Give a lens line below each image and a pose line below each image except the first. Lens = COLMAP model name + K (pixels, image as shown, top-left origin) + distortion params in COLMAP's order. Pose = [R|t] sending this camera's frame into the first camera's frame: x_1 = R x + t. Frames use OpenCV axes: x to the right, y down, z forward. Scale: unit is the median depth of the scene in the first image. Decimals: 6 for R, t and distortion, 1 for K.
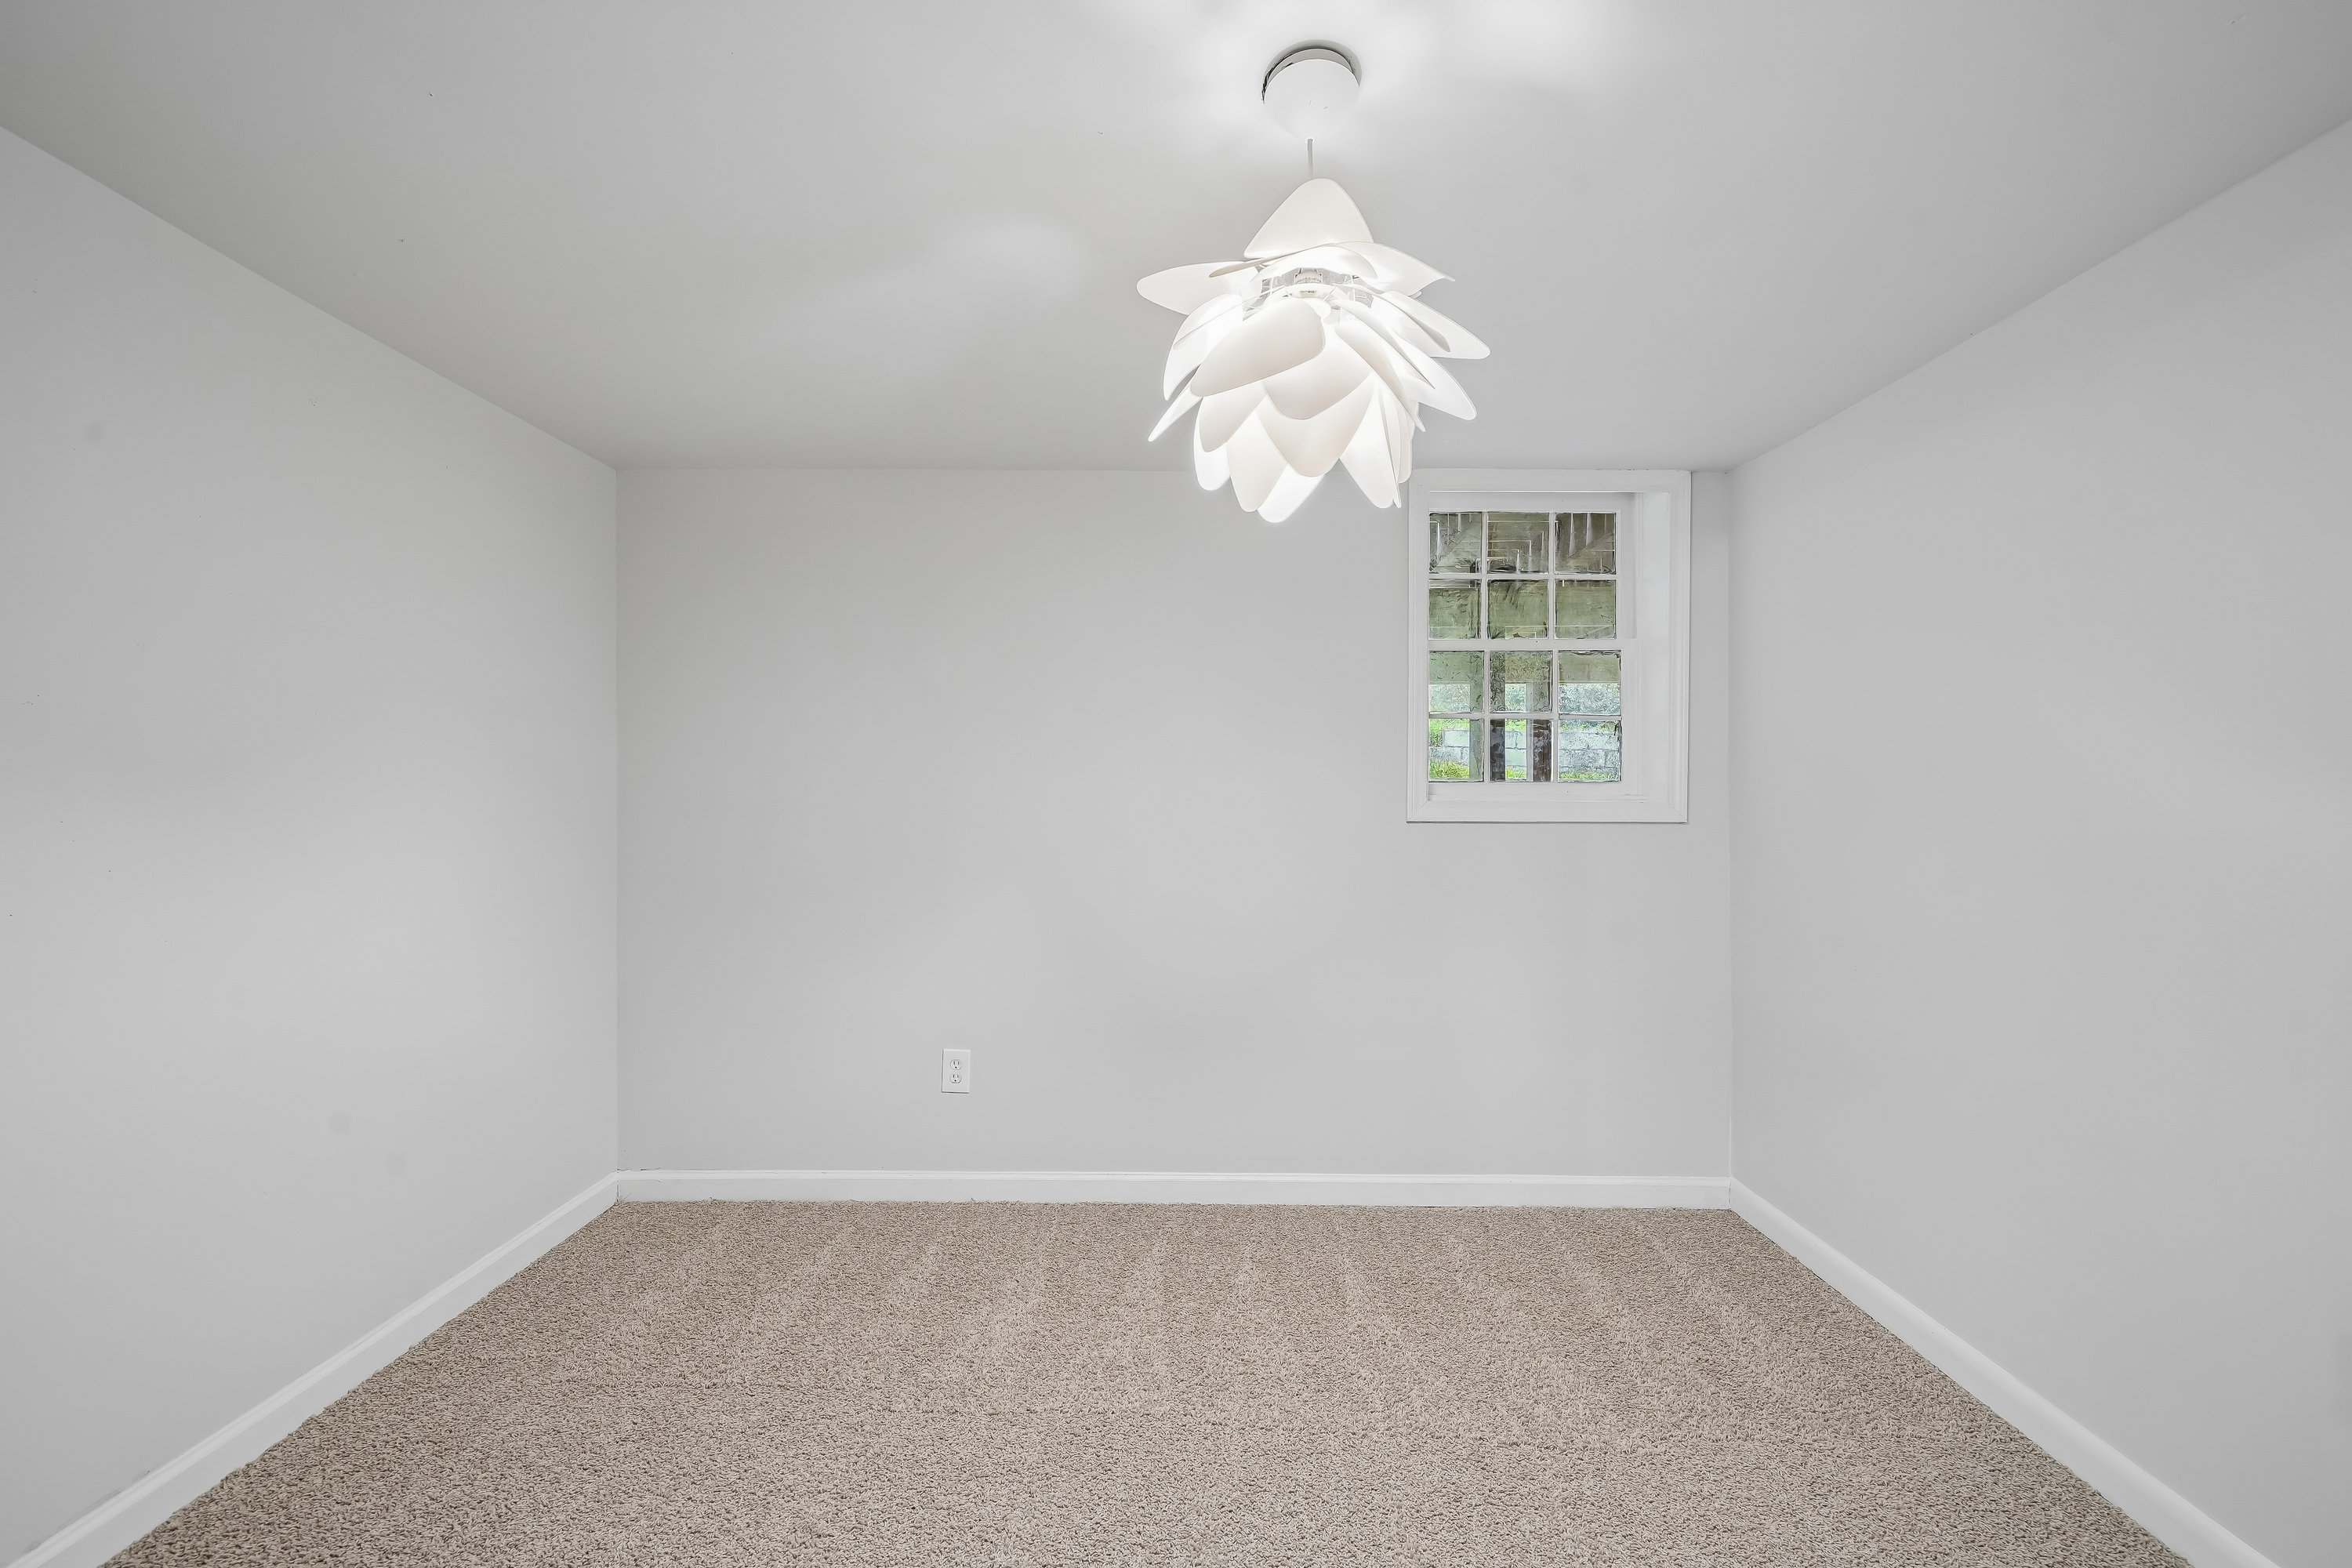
lens RADIAL K [[882.2, 0, 1181.0], [0, 882.2, 807.3], [0, 0, 1]] dist [-0.005664, -0.000214]
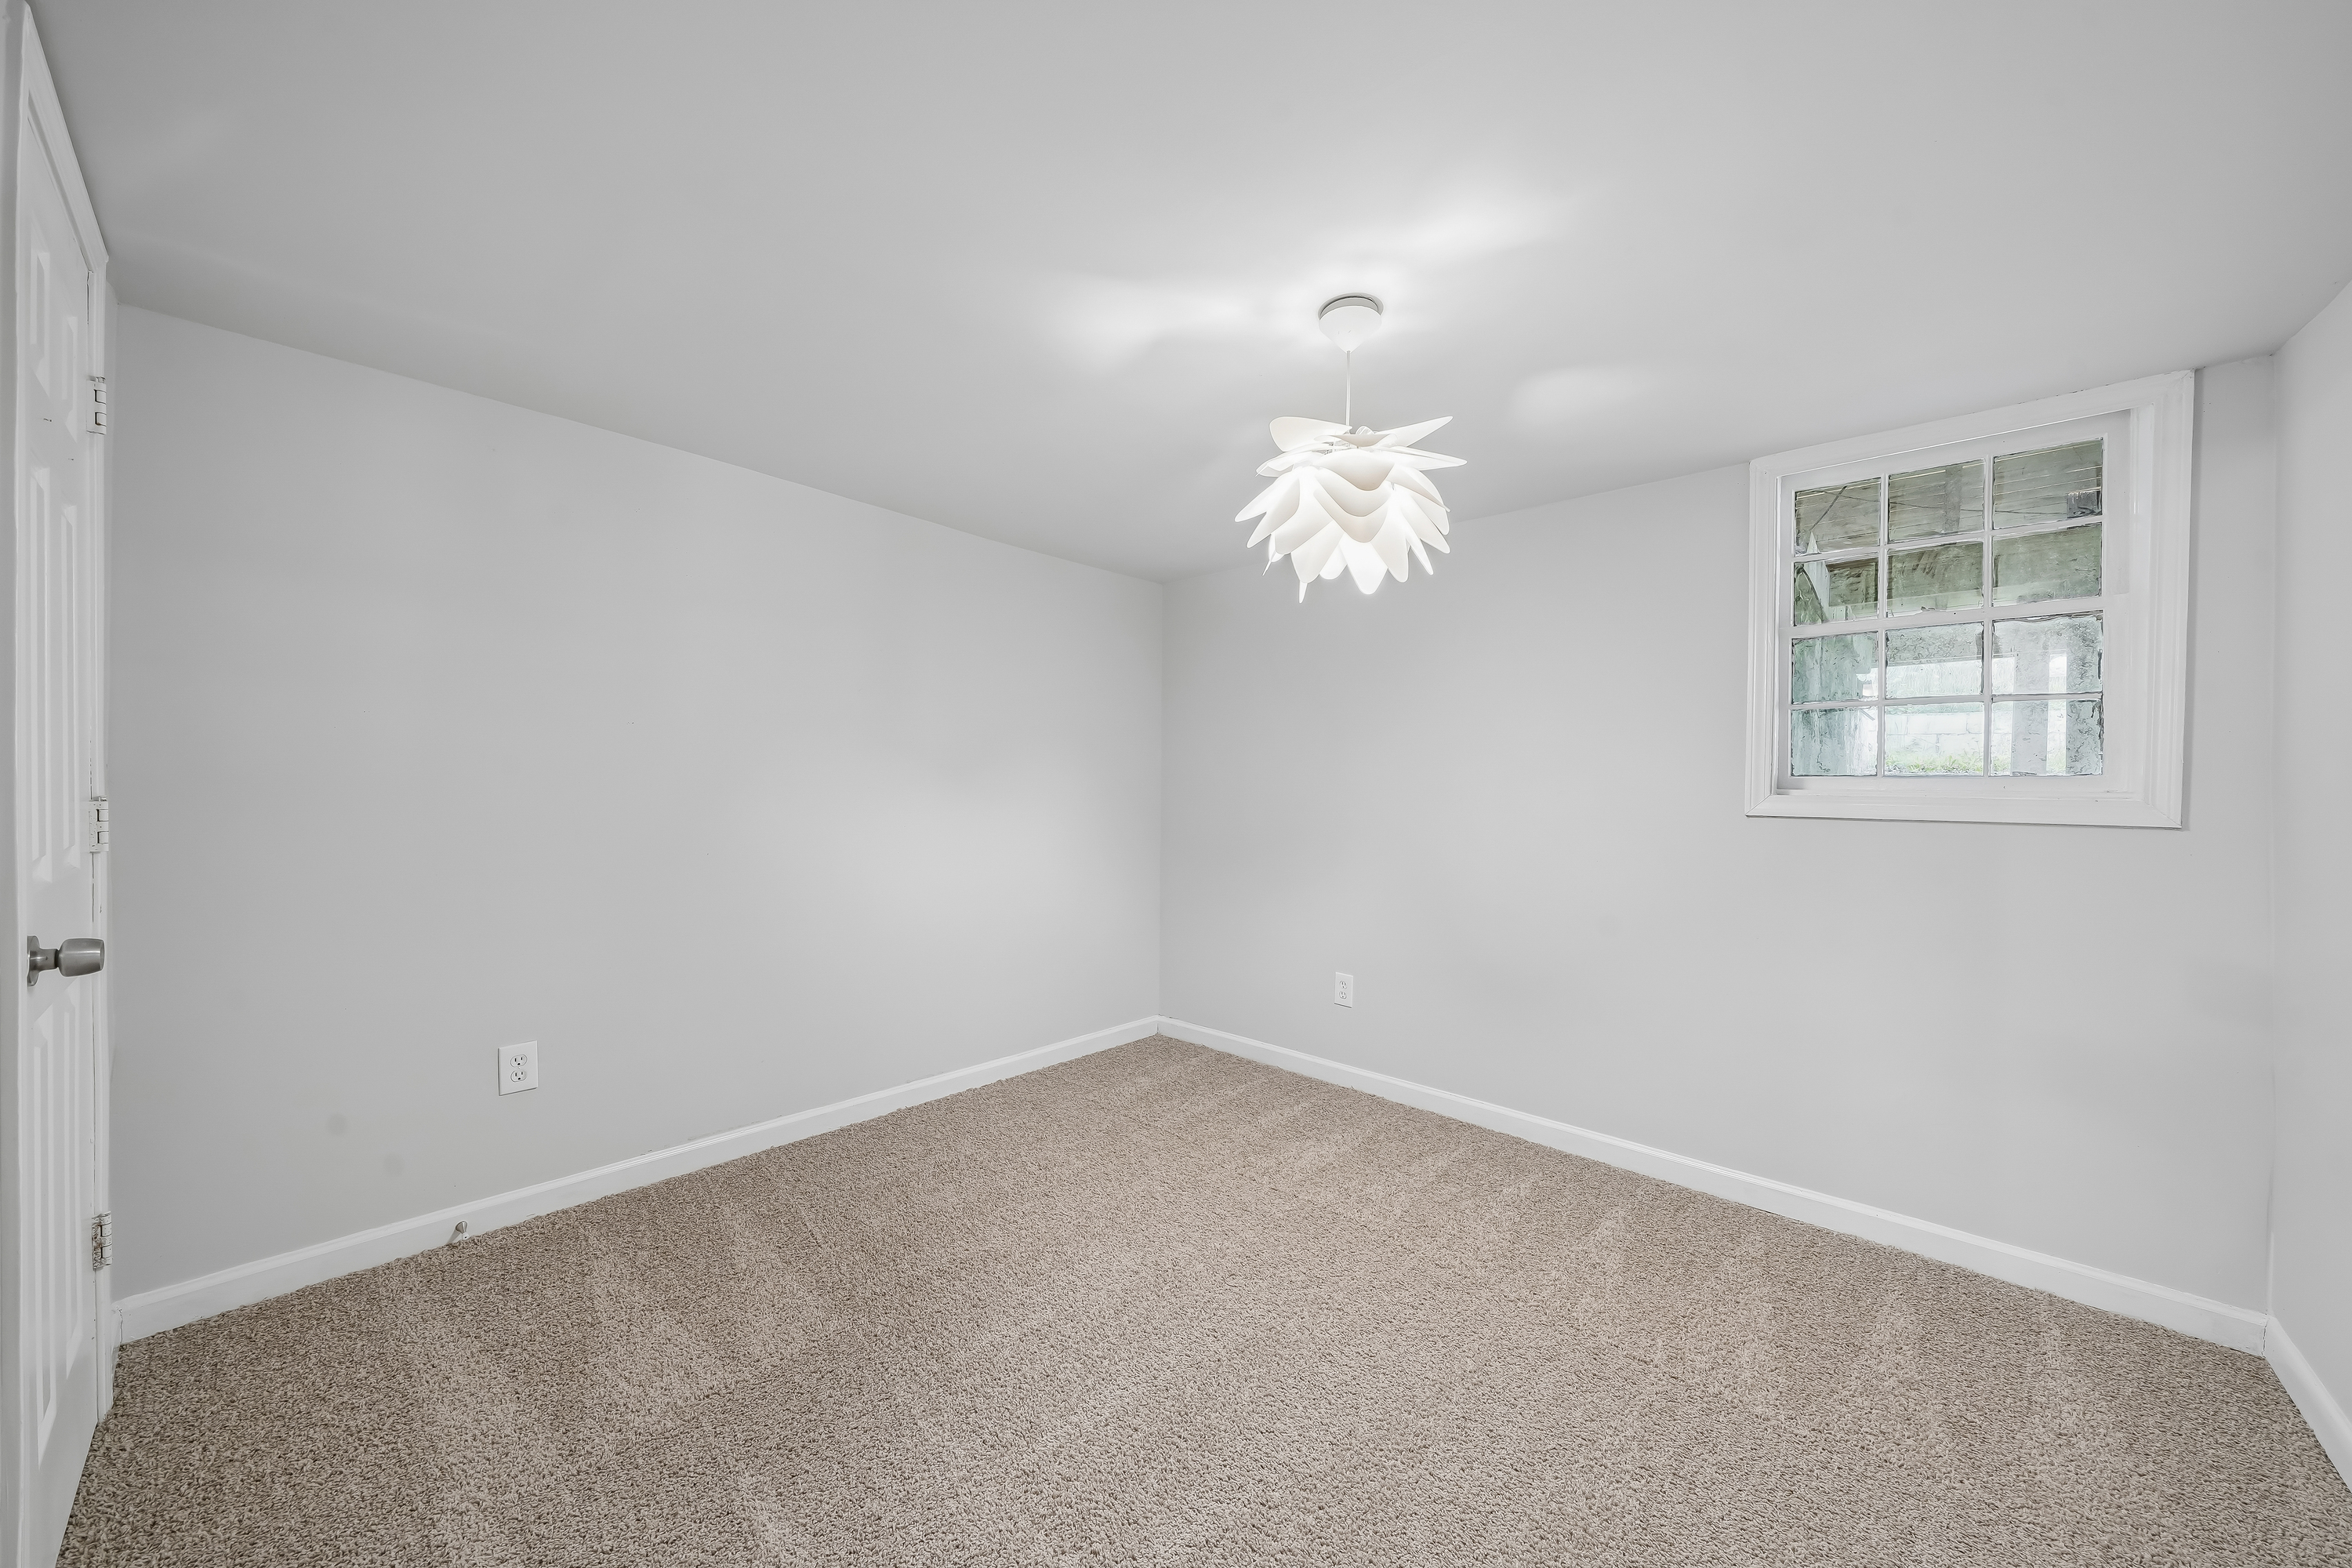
lens RADIAL K [[828.9, 0, 1170.5], [0, 828.9, 794.6], [0, 0, 1]] dist [-0.001603, -0.000229]
pose [[0.737569, 0.011464, -0.675174, 0.413693], [-0.020050, 0.999787, -0.004927, 0.010465], [0.674974, 0.017172, 0.737642, -0.129886]]
